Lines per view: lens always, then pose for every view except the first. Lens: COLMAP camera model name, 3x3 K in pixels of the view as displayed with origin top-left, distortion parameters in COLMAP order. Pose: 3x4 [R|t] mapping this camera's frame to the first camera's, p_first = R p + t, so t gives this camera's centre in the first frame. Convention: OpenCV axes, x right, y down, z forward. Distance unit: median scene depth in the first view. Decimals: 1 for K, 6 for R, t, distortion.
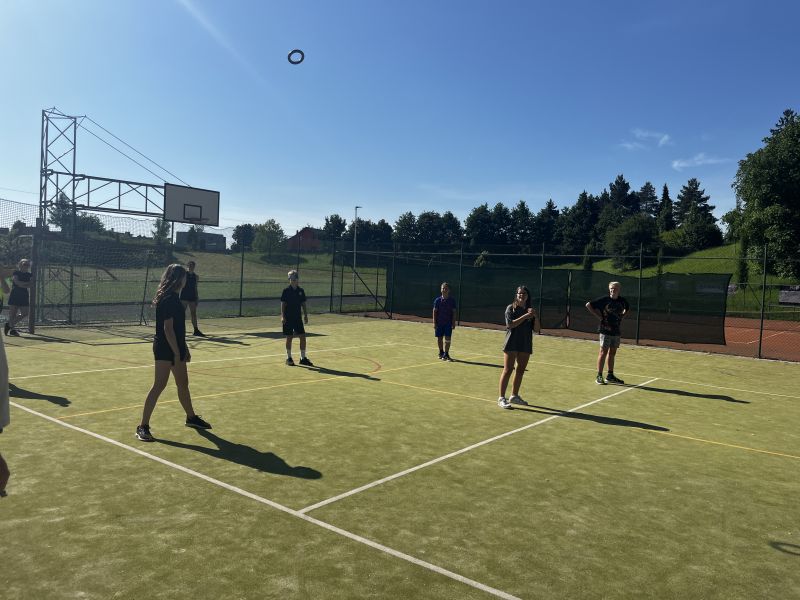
lens RADIAL K [[607.2, 0, 400.1], [0, 607.2, 302.9], [0, 0, 1]] dist [0.050450, -0.067753]
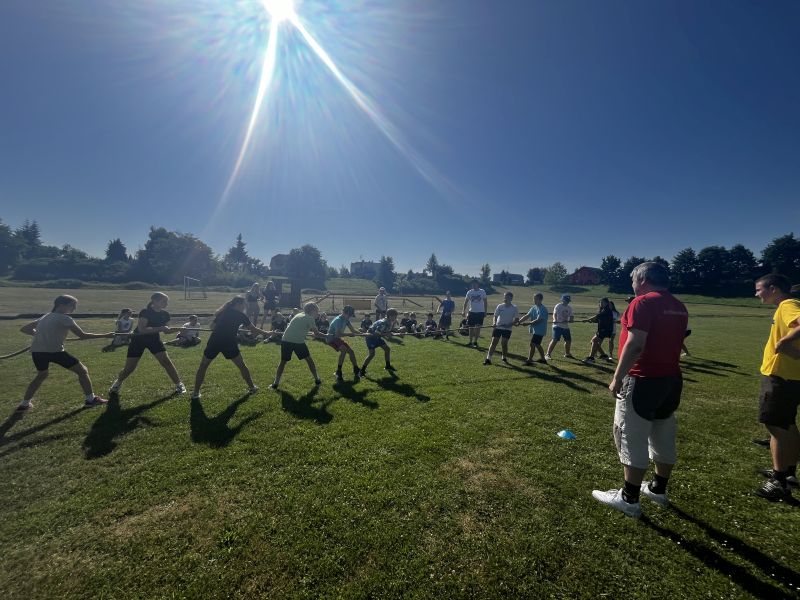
lens RADIAL K [[320.7, 0, 398.9], [0, 320.7, 301.9], [0, 0, 1]] dist [-0.000267, -0.000083]
pose [[0.806733, 0.013370, -0.590764, -0.069264], [-0.032586, 0.999229, -0.021885, -0.014326], [0.590016, 0.036905, 0.806547, 0.173918]]
